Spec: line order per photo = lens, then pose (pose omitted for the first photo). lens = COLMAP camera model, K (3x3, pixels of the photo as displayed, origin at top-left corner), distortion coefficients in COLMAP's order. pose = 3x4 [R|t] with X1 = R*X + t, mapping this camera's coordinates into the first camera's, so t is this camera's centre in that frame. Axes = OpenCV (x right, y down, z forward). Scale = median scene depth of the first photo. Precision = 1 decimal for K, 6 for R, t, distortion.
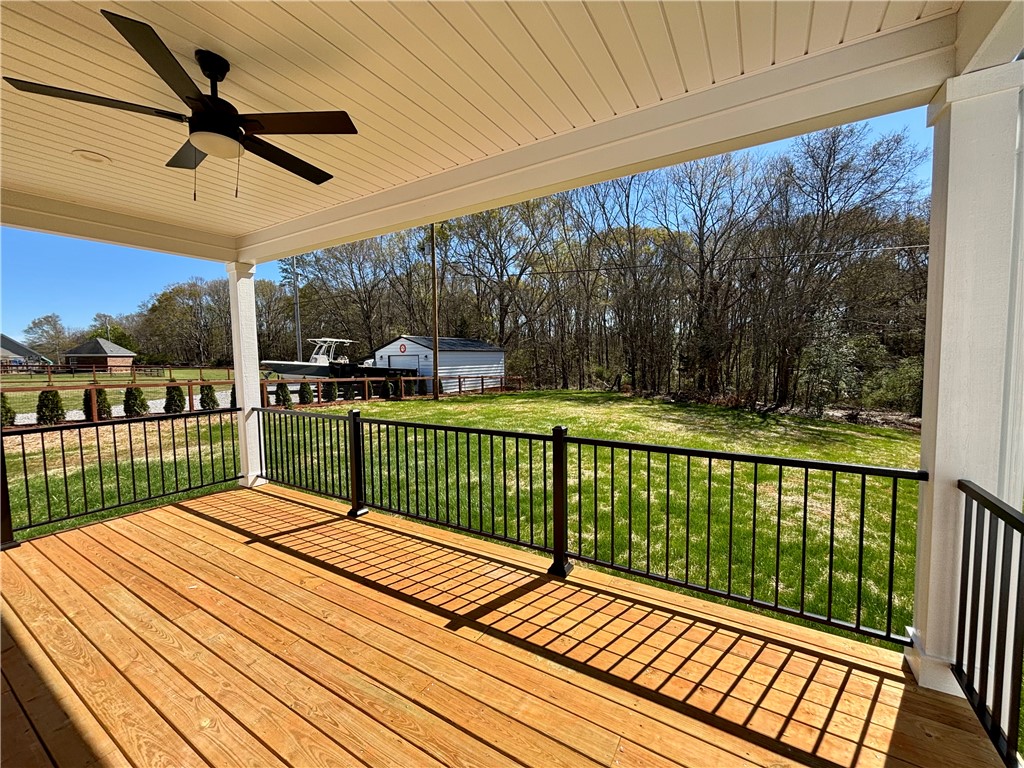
lens RADIAL K [[411.6, 0, 512.0], [0, 411.6, 384.0], [0, 0, 1]] dist [0.005327, -0.002883]
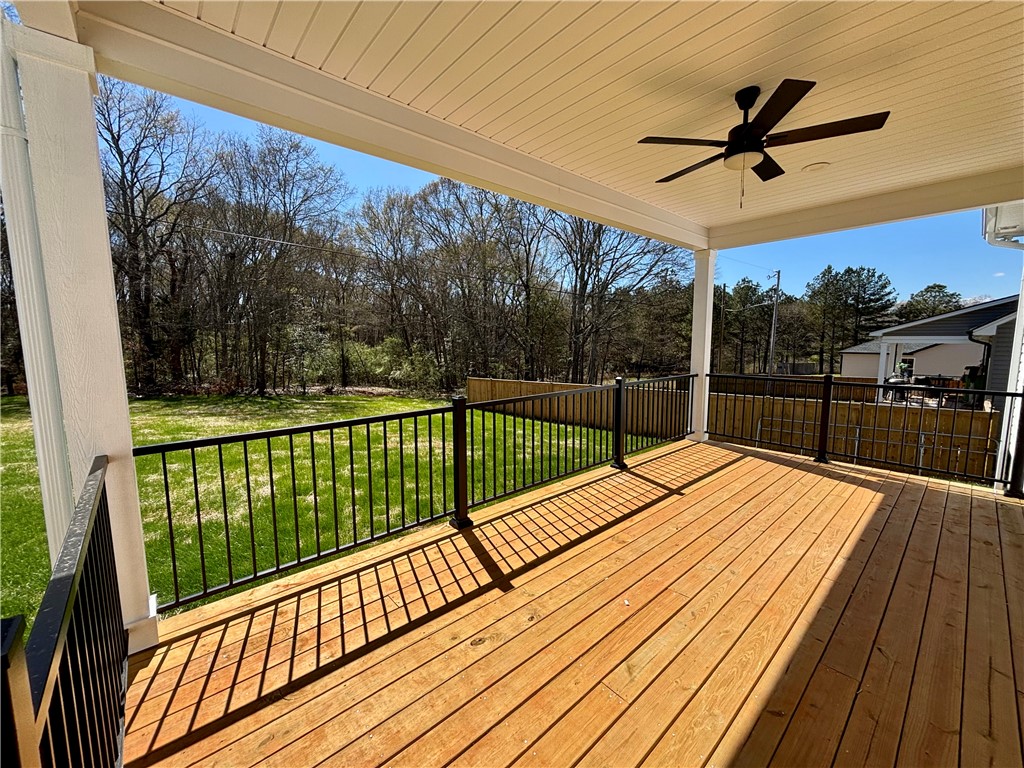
lens RADIAL K [[411.6, 0, 512.0], [0, 411.6, 384.0], [0, 0, 1]] dist [0.005327, -0.002883]
pose [[0.295090, -0.100684, 0.950150, -1.287917], [0.048500, 0.994729, 0.090345, -0.033414], [-0.954238, 0.019422, 0.298418, 0.774026]]
